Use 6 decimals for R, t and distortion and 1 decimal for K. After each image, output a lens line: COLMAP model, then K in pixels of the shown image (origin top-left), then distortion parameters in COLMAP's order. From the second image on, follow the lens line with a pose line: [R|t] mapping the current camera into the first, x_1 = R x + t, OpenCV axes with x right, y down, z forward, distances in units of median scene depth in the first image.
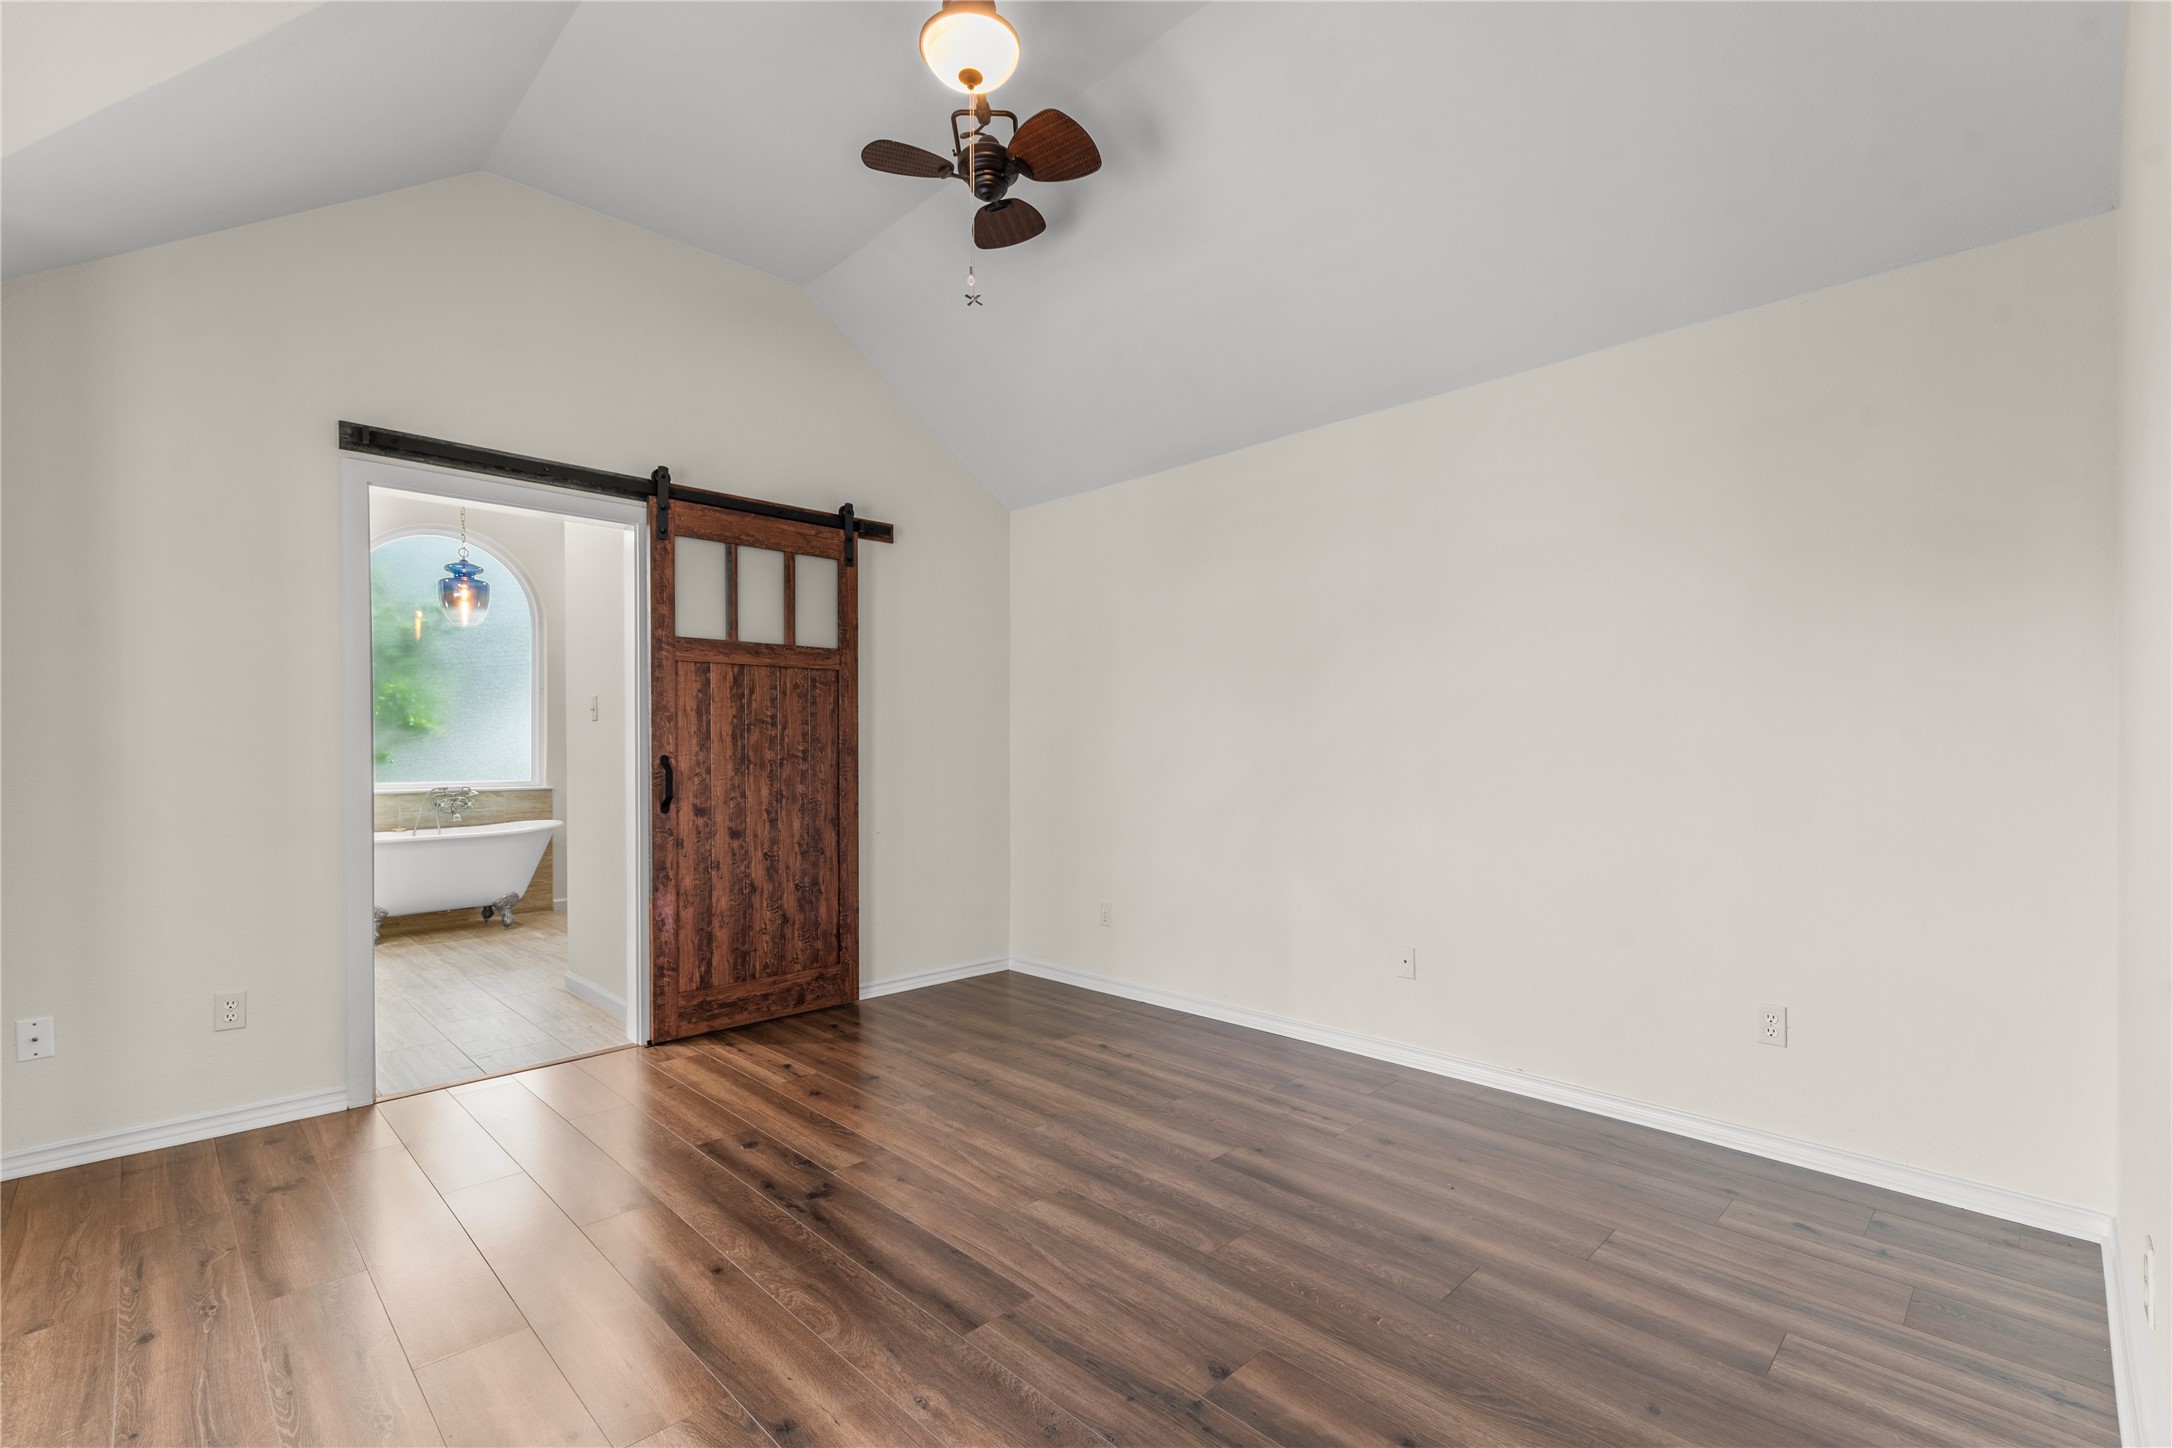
lens RADIAL K [[955.8, 0, 1088.0], [0, 955.8, 737.0], [0, 0, 1]] dist [-0.000257, -0.000187]
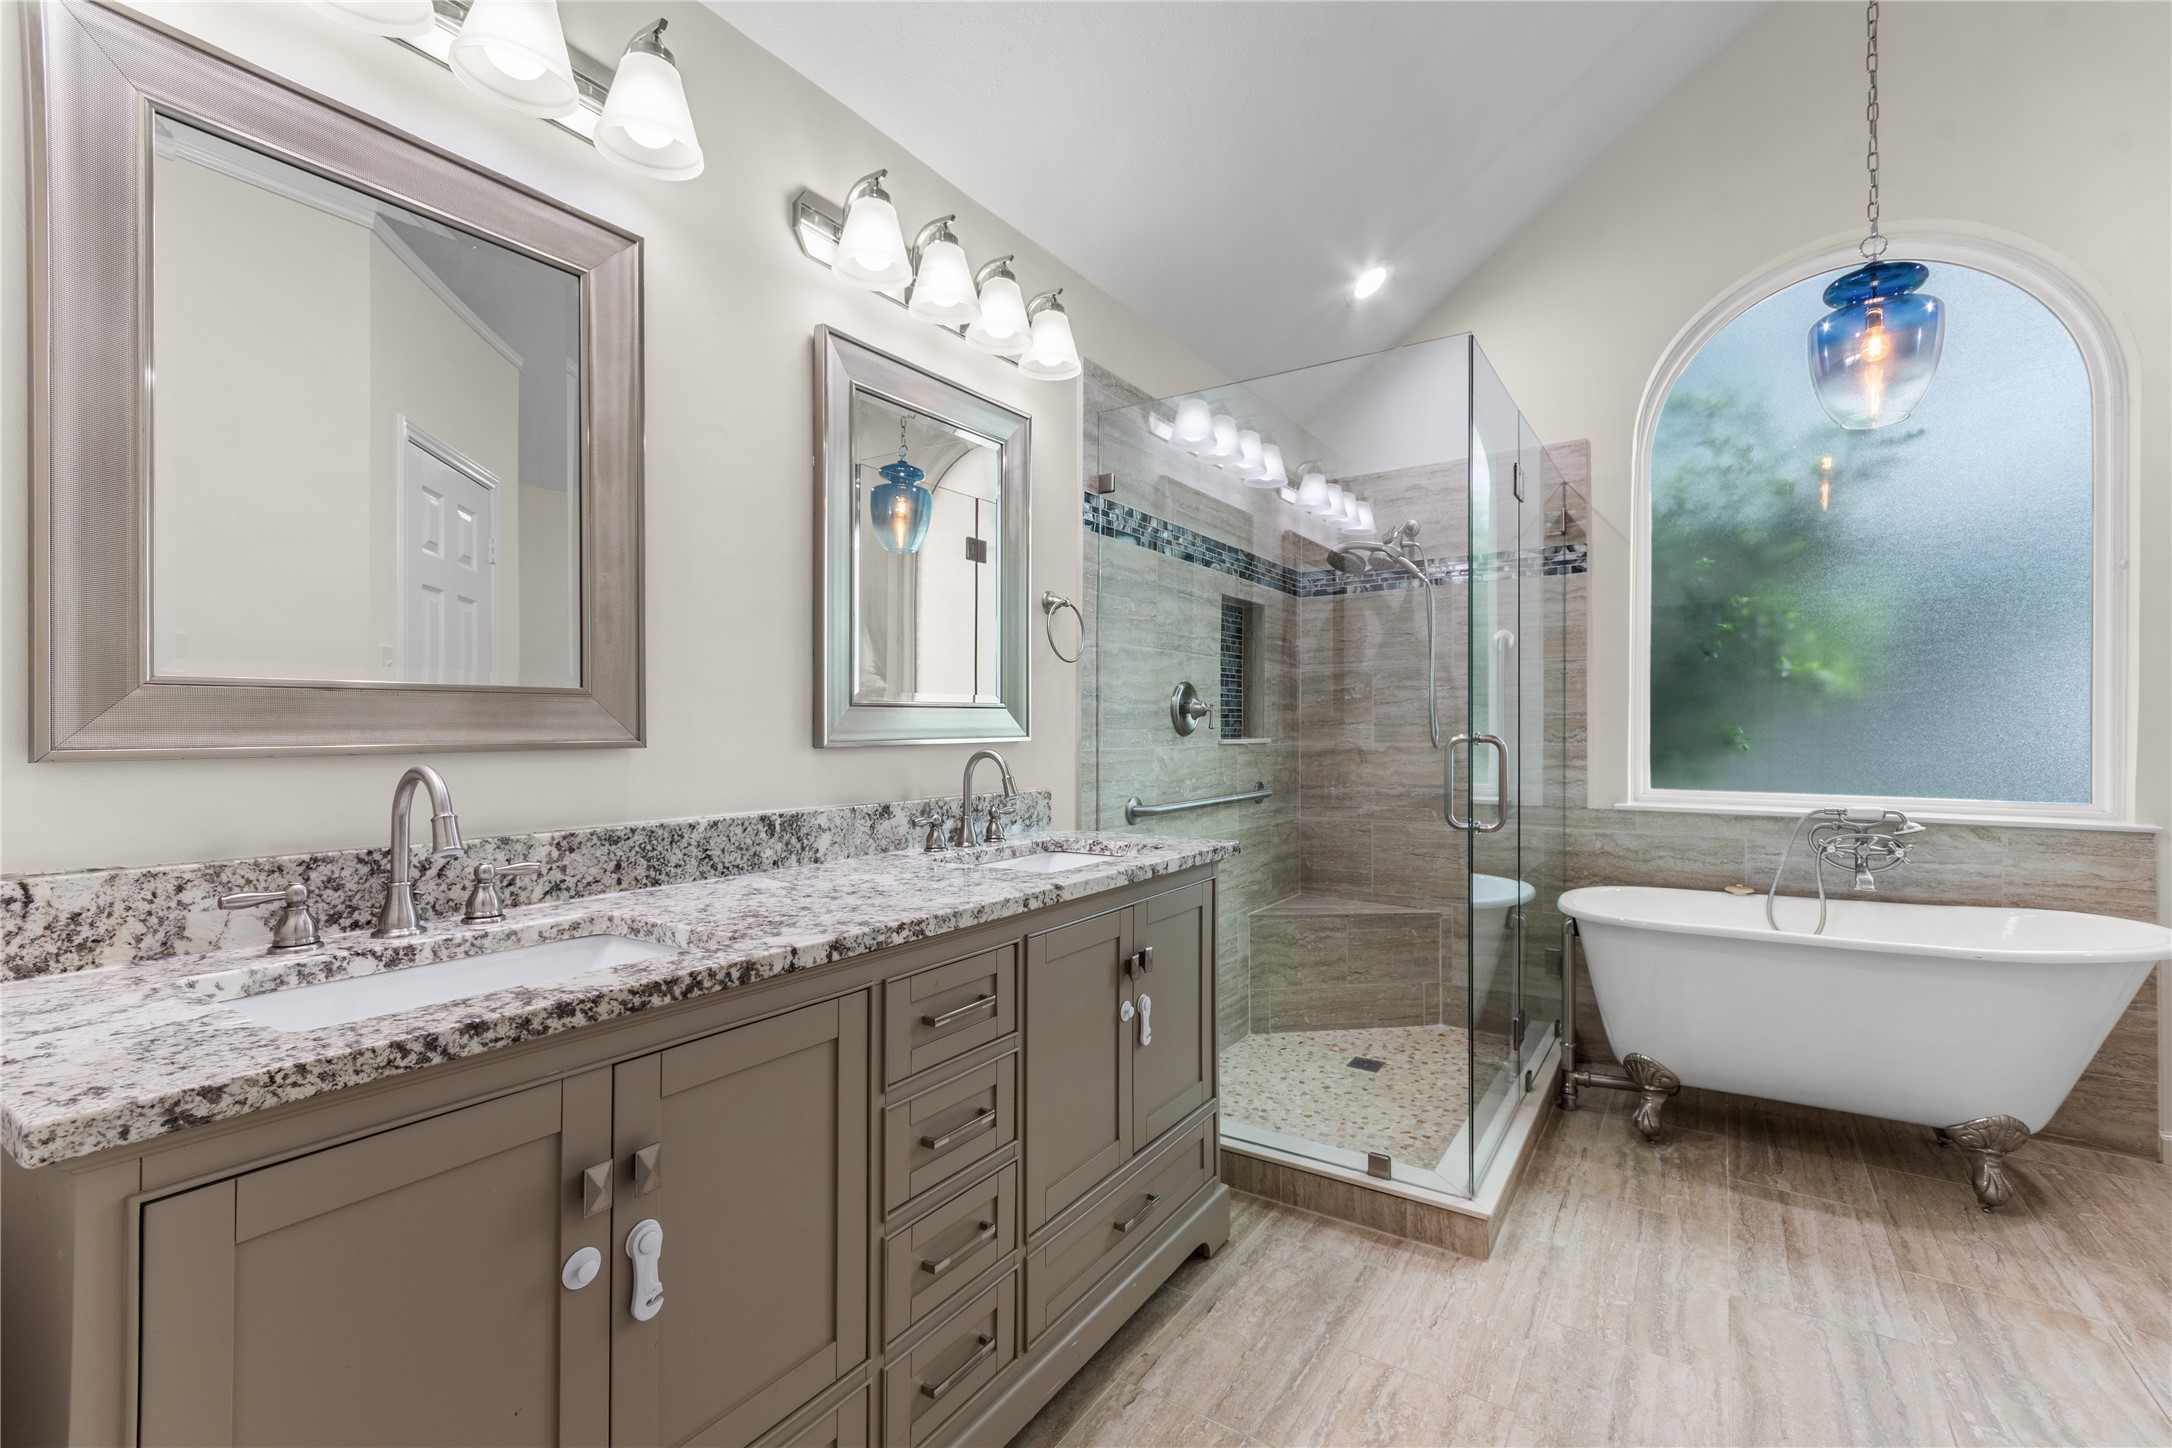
lens RADIAL K [[955.8, 0, 1088.1], [0, 955.8, 730.4], [0, 0, 1]] dist [-0.000257, -0.000187]
pose [[0.200402, 0.003966, -0.979706, -0.302209], [0.002910, 0.999985, 0.004643, 0.012596], [0.979710, -0.003781, 0.200387, 0.559427]]
